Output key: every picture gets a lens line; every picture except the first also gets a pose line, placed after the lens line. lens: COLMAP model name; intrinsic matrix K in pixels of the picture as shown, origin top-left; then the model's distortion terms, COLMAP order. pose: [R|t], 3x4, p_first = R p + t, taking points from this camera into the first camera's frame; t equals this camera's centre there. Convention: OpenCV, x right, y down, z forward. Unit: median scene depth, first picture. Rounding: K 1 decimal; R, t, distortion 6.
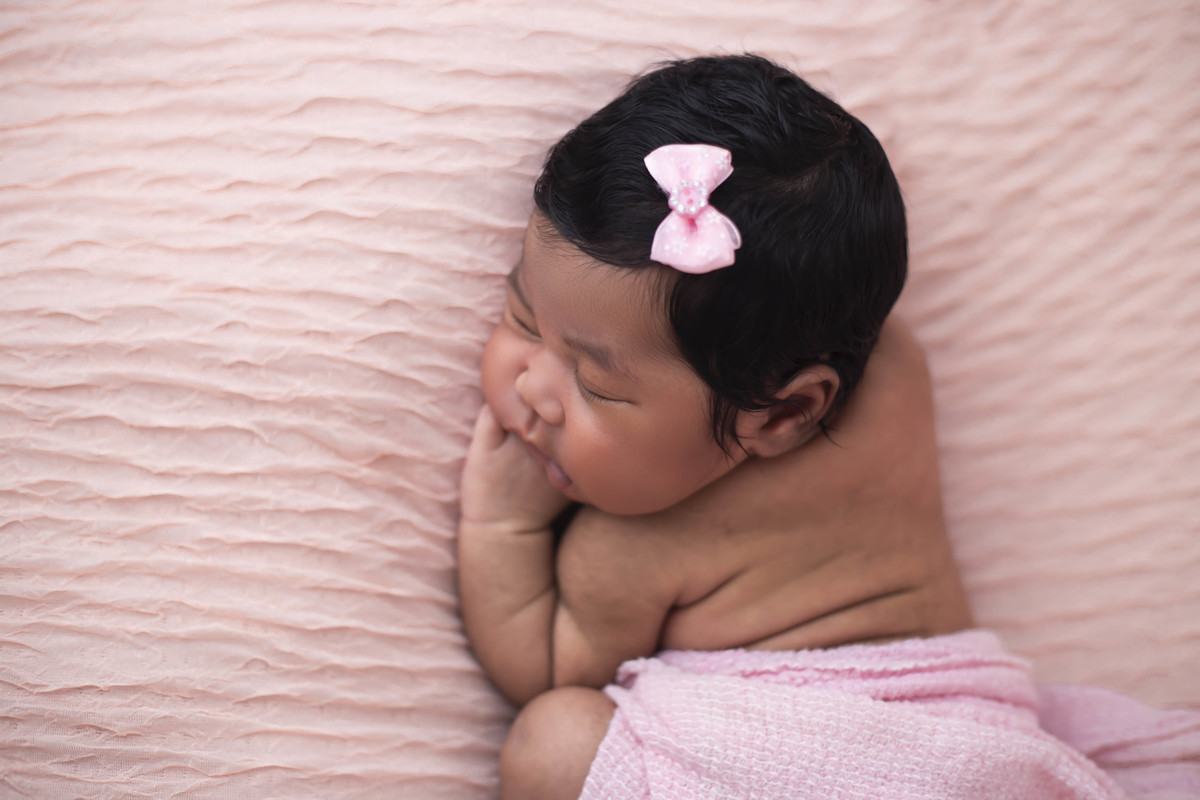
lens RADIAL K [[1745.1, 0, 600.0], [0, 1745.1, 400.0], [0, 0, 1]] dist [-0.194260, -0.042921]
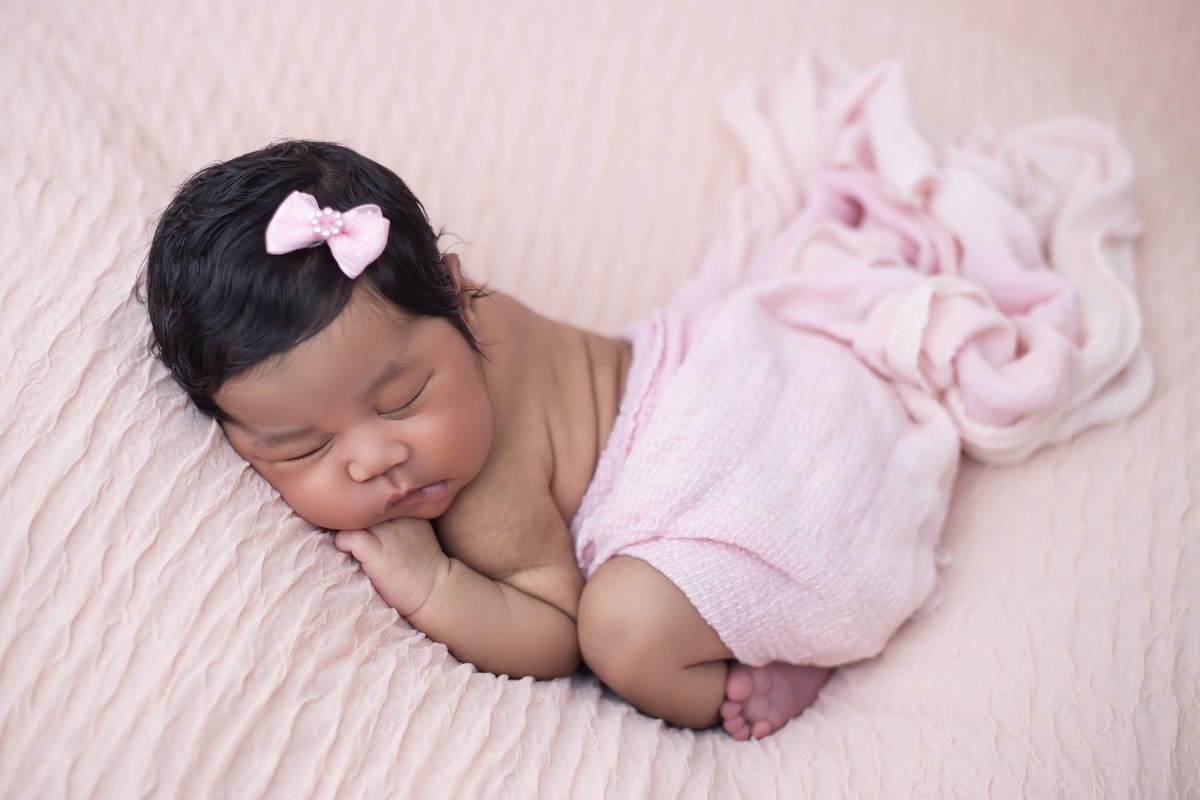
lens RADIAL K [[1745.1, 0, 600.0], [0, 1745.1, 400.0], [0, 0, 1]] dist [-0.194260, -0.042921]
pose [[0.301150, -0.793758, 0.528447, -0.548234], [0.864961, 0.460678, 0.199044, -0.119210], [-0.401437, 0.397144, 0.825303, -0.012913]]
